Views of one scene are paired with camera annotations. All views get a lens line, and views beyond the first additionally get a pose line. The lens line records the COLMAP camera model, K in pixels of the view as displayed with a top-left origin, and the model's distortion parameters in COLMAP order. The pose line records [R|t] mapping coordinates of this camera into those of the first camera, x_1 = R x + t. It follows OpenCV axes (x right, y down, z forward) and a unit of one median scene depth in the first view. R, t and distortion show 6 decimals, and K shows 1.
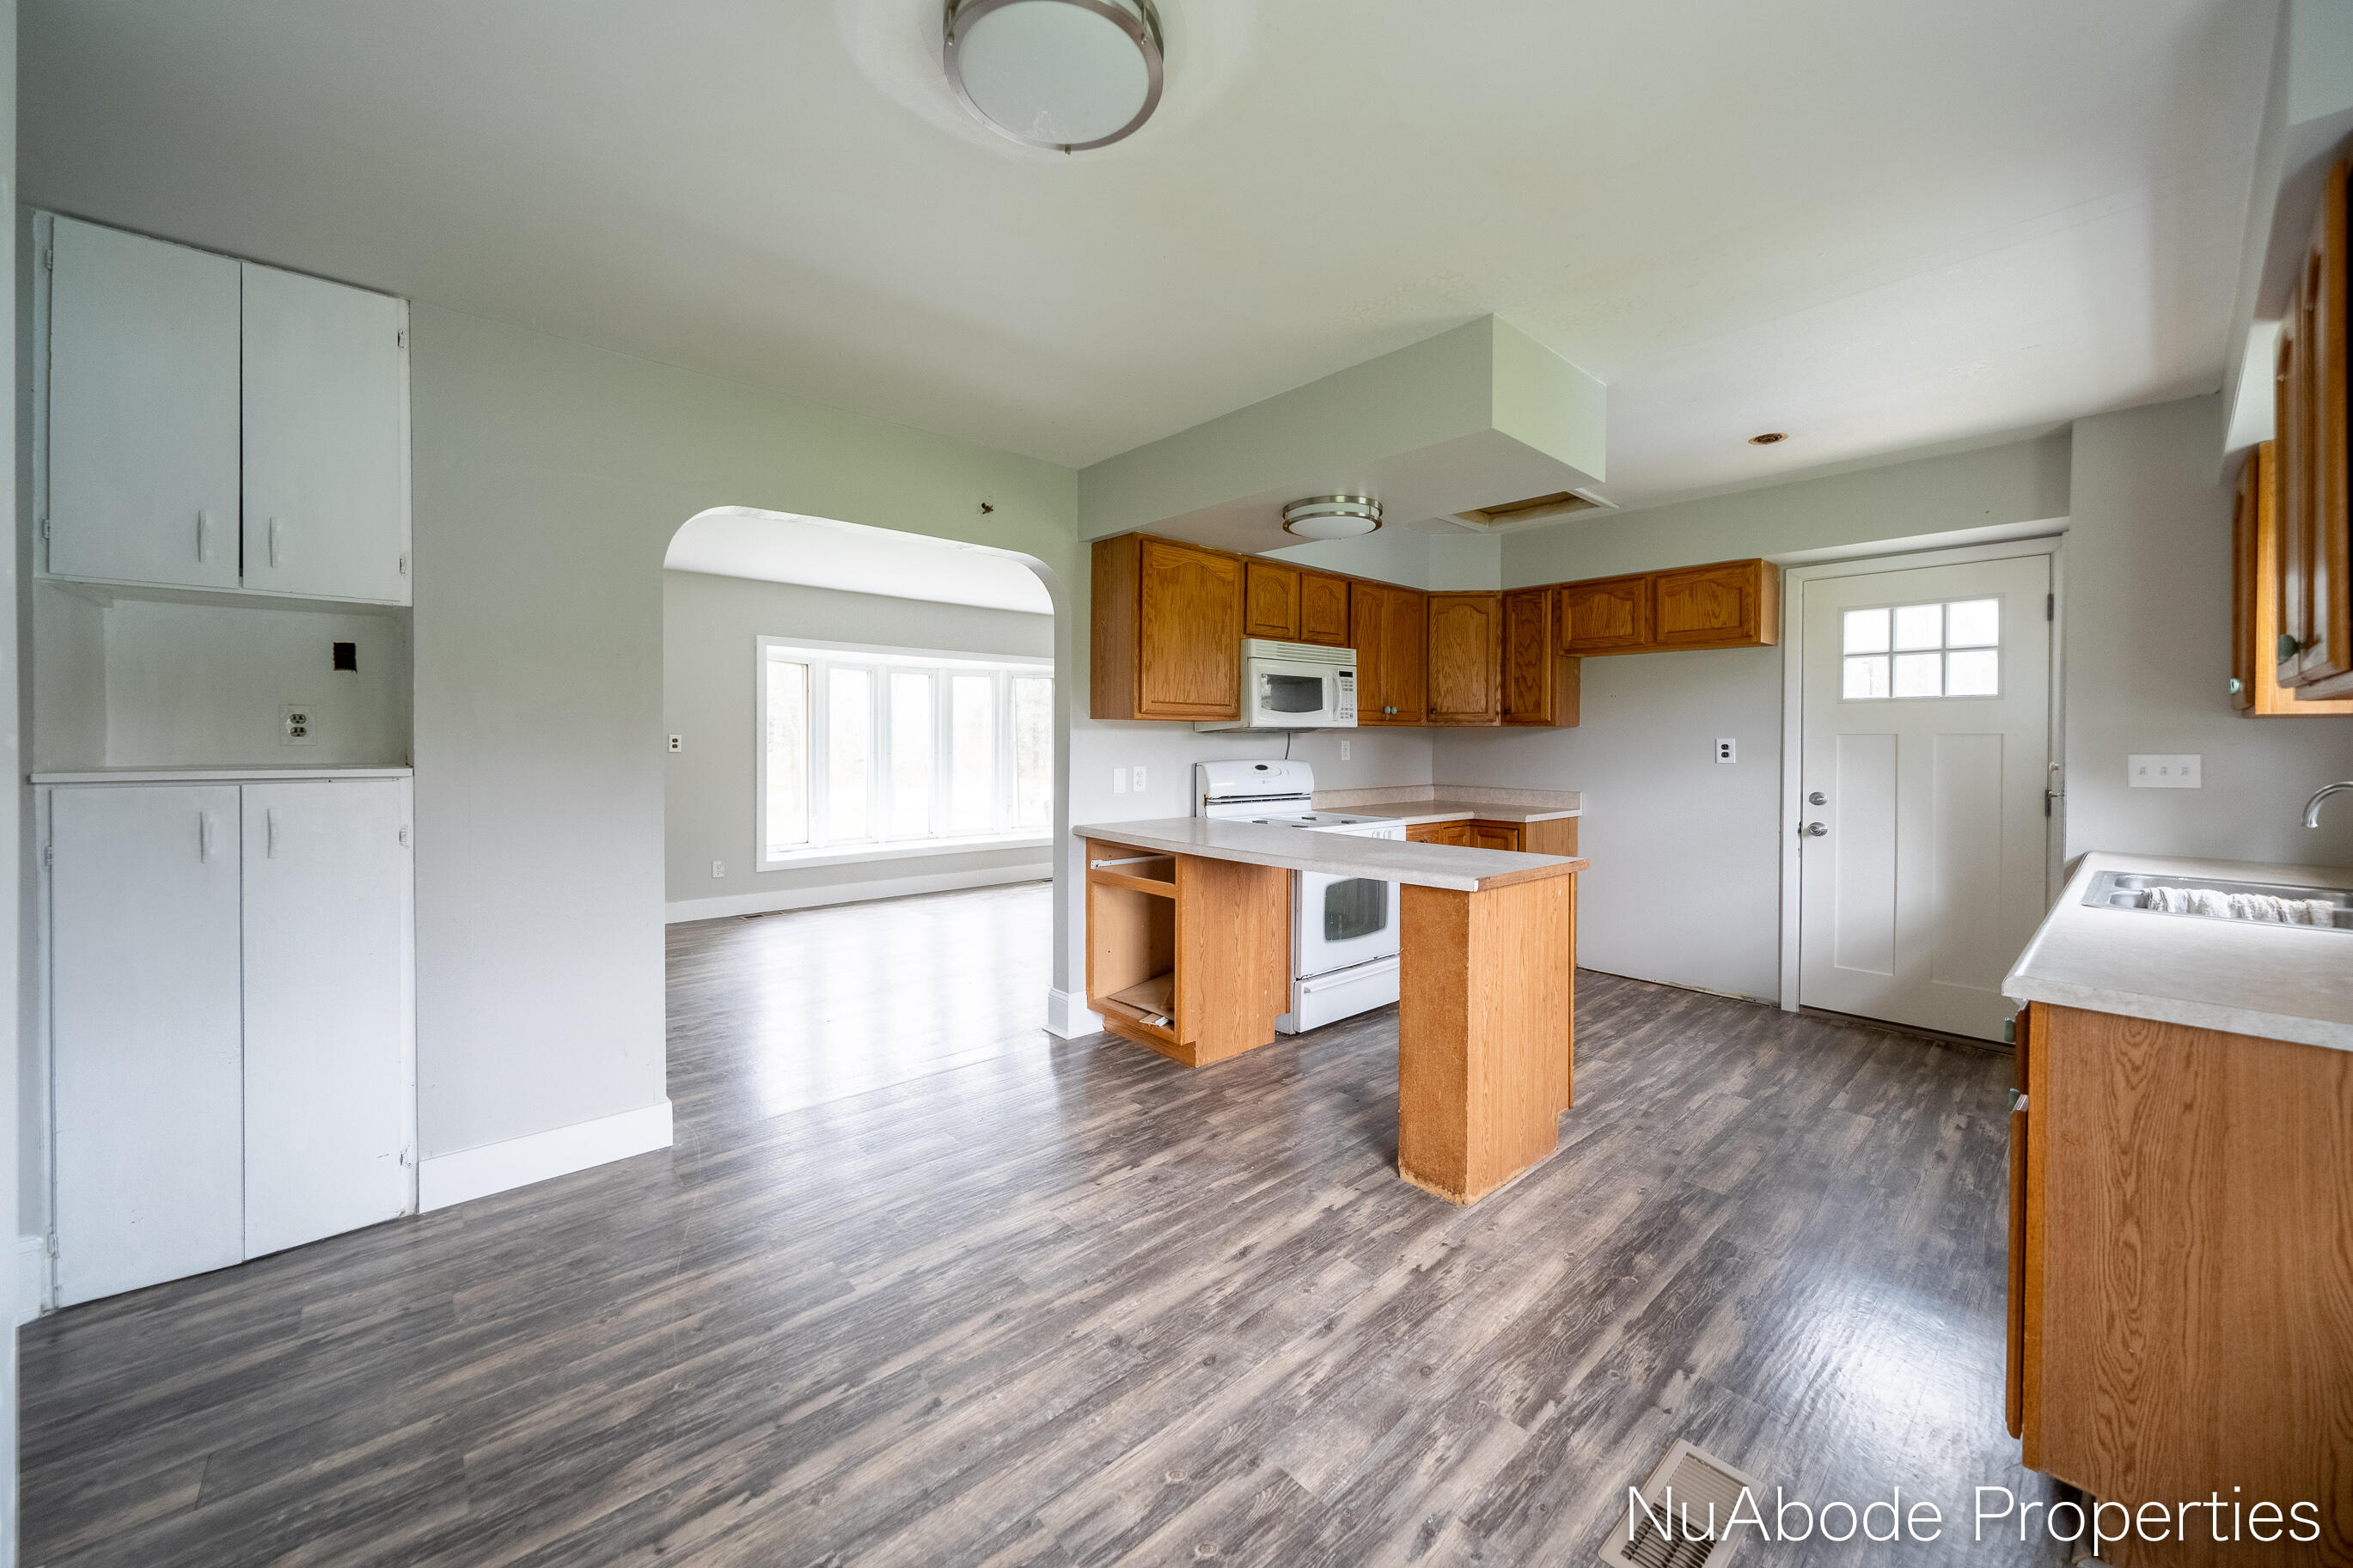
lens RADIAL K [[846.1, 0, 1134.7], [0, 846.1, 752.5], [0, 0, 1]] dist [-0.001651, -0.000243]
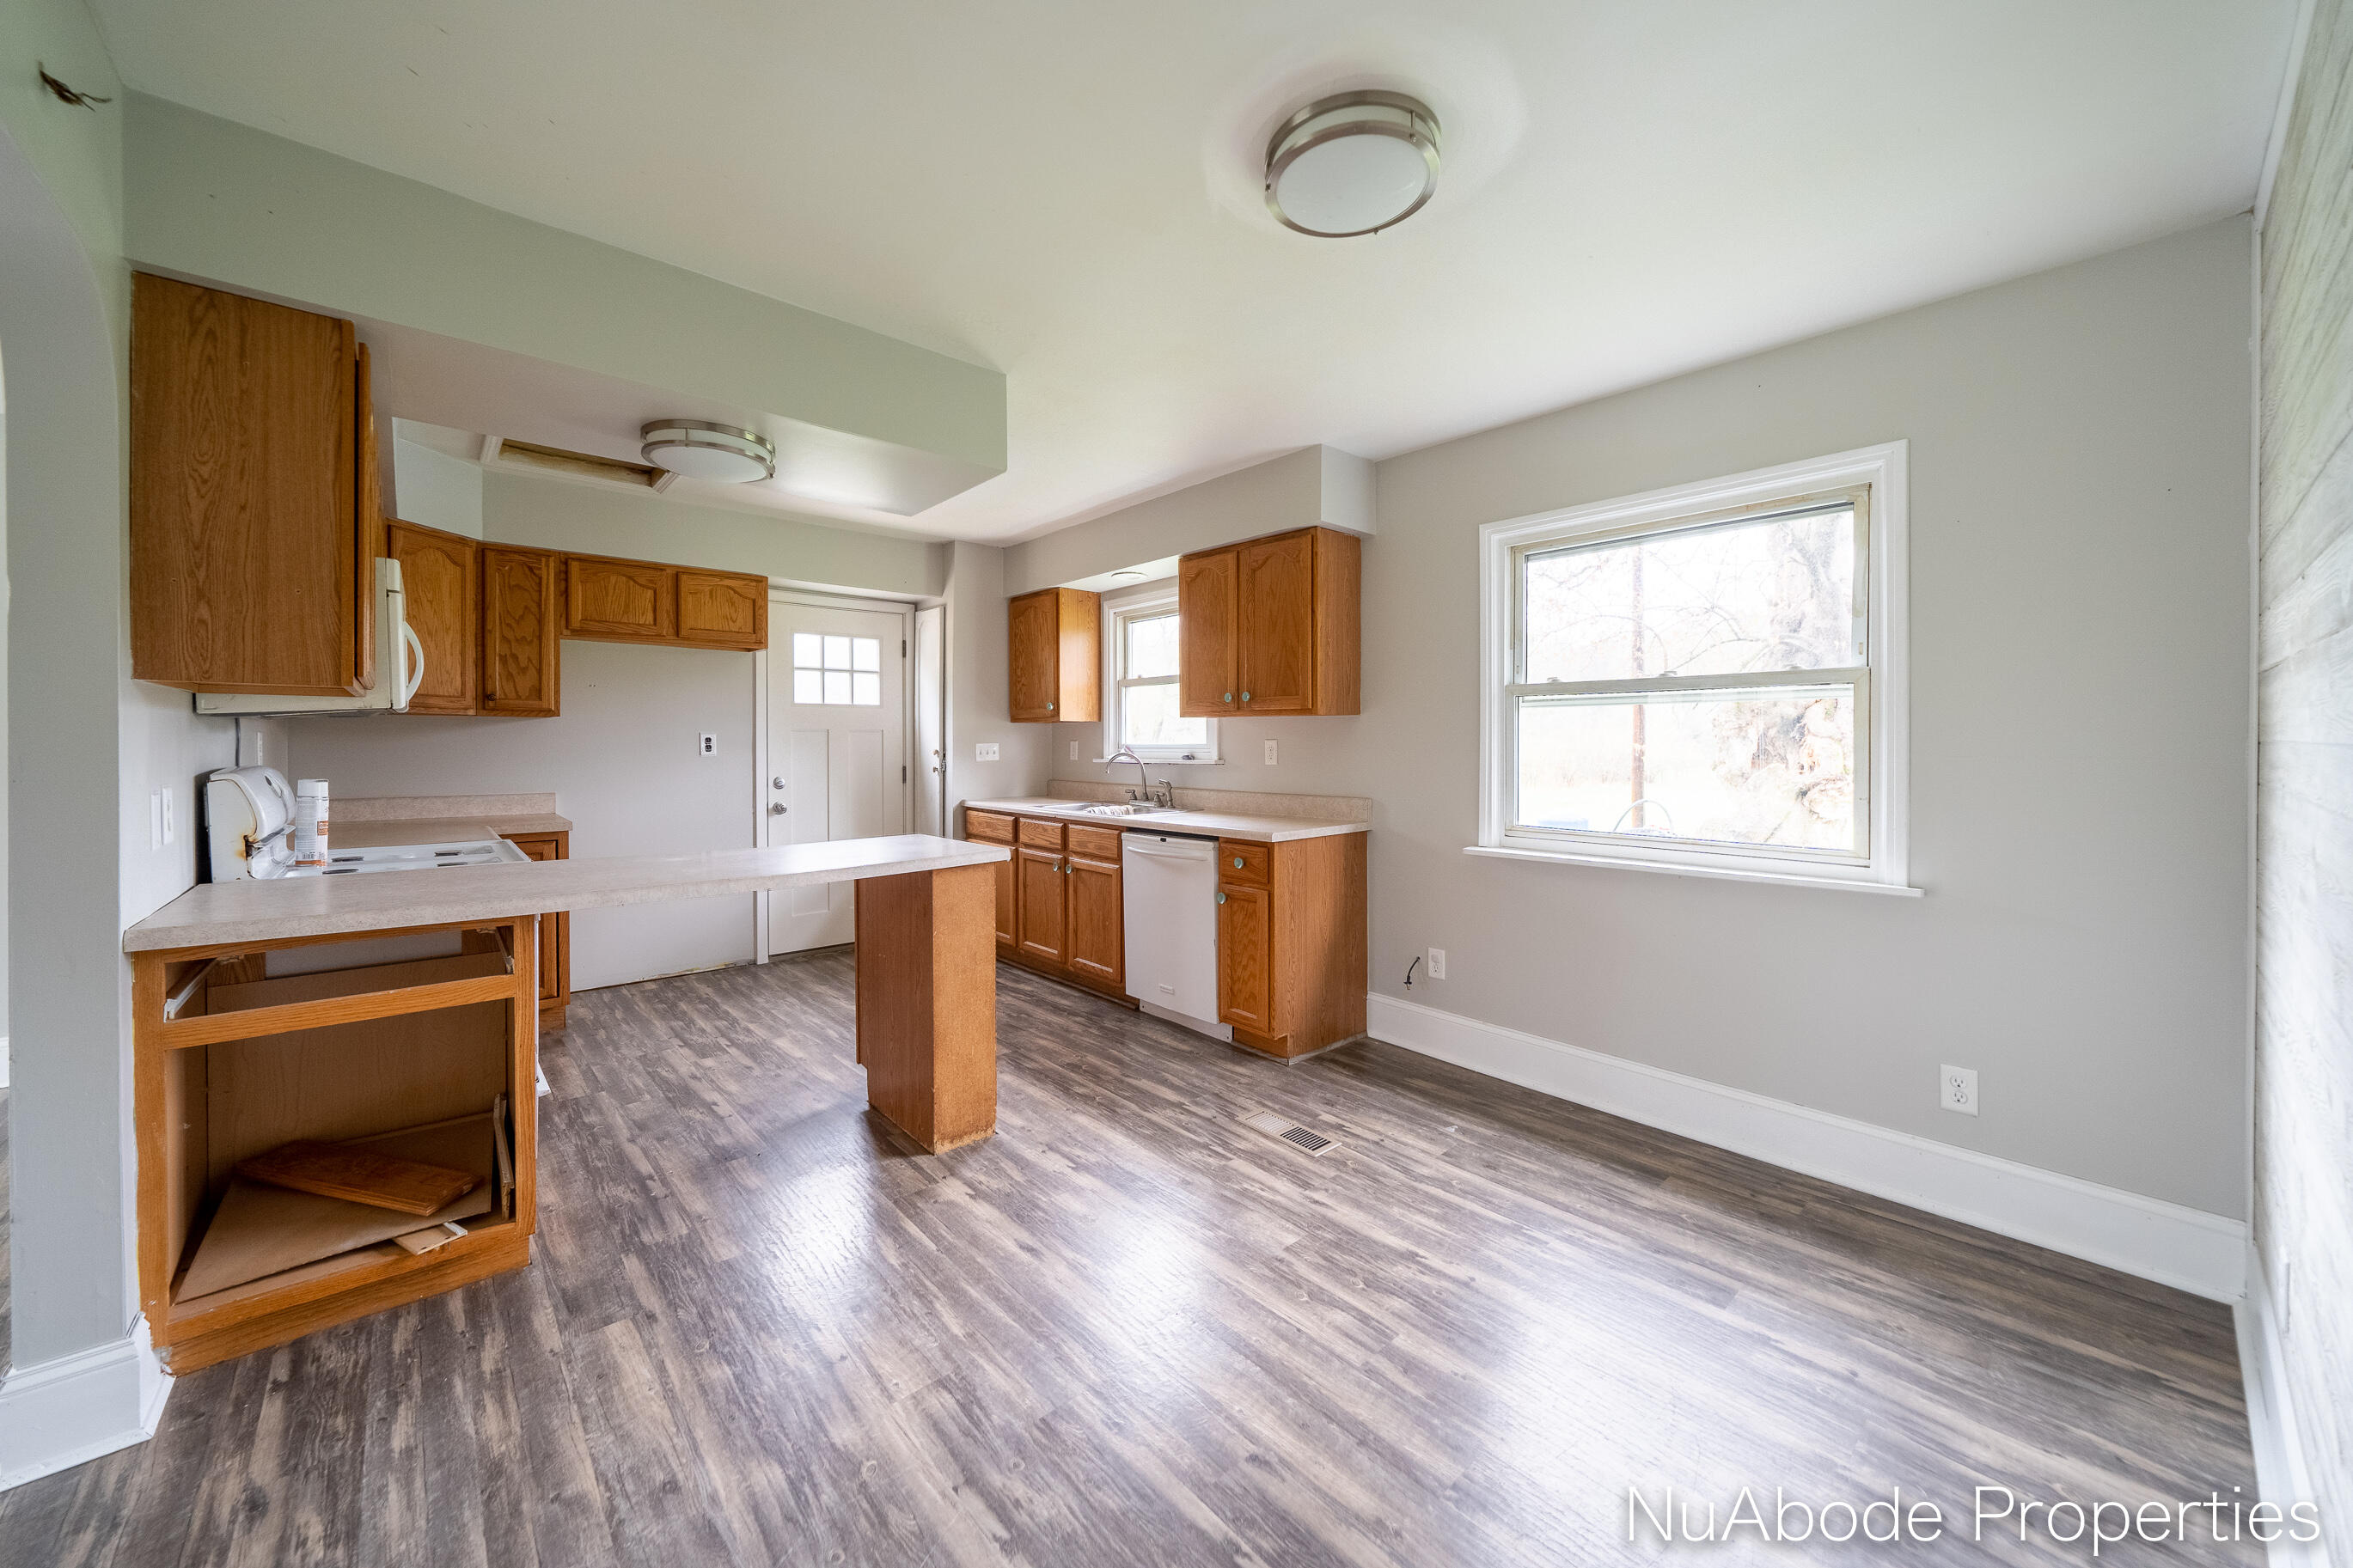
lens RADIAL K [[901.2, 0, 1176.8], [0, 901.2, 739.3], [0, 0, 1]] dist [-0.002324, -0.000179]
pose [[-0.032198, -0.002333, 0.999479, -0.559430], [0.013935, 0.999899, 0.002783, -0.002517], [-0.999384, 0.014018, -0.032163, 0.515993]]
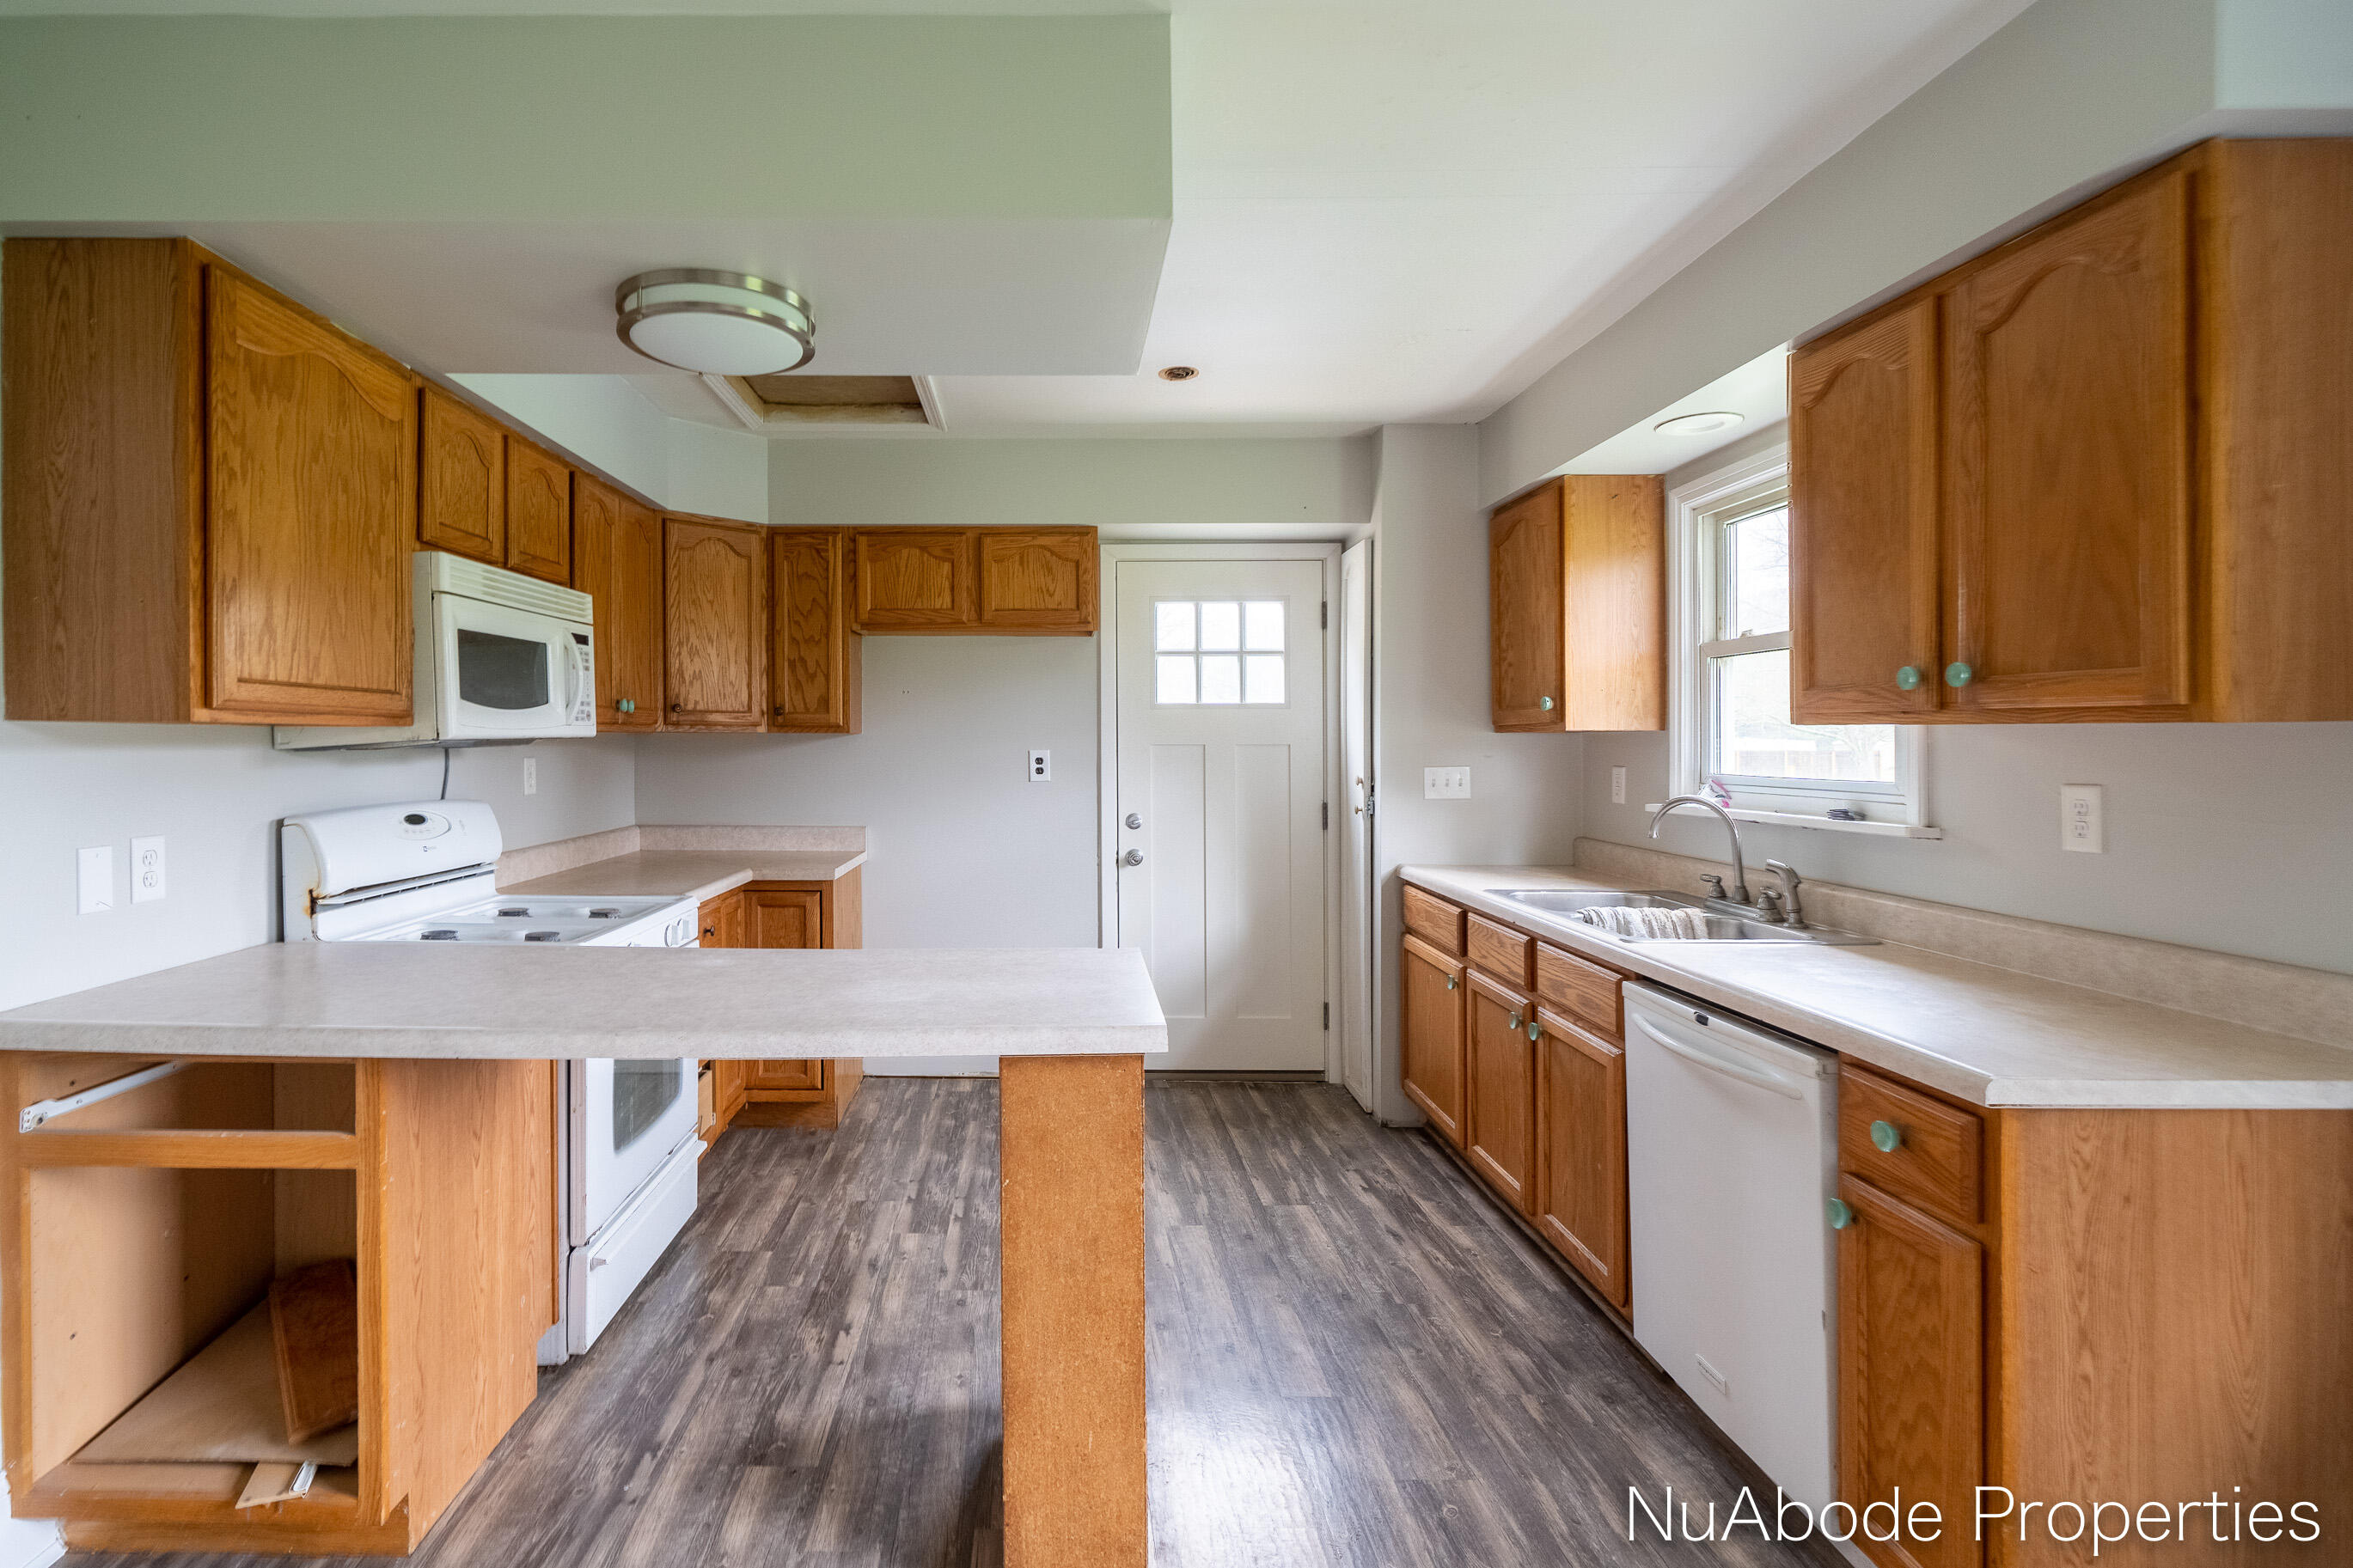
lens RADIAL K [[1145.2, 0, 999.0], [0, 1145.2, 744.9], [0, 0, 1]] dist [0.002459, 0.000667]
pose [[0.666254, -0.008108, 0.745681, -0.145297], [0.014506, 0.999893, -0.002089, -0.023092], [-0.745584, 0.012209, 0.666300, 0.373644]]
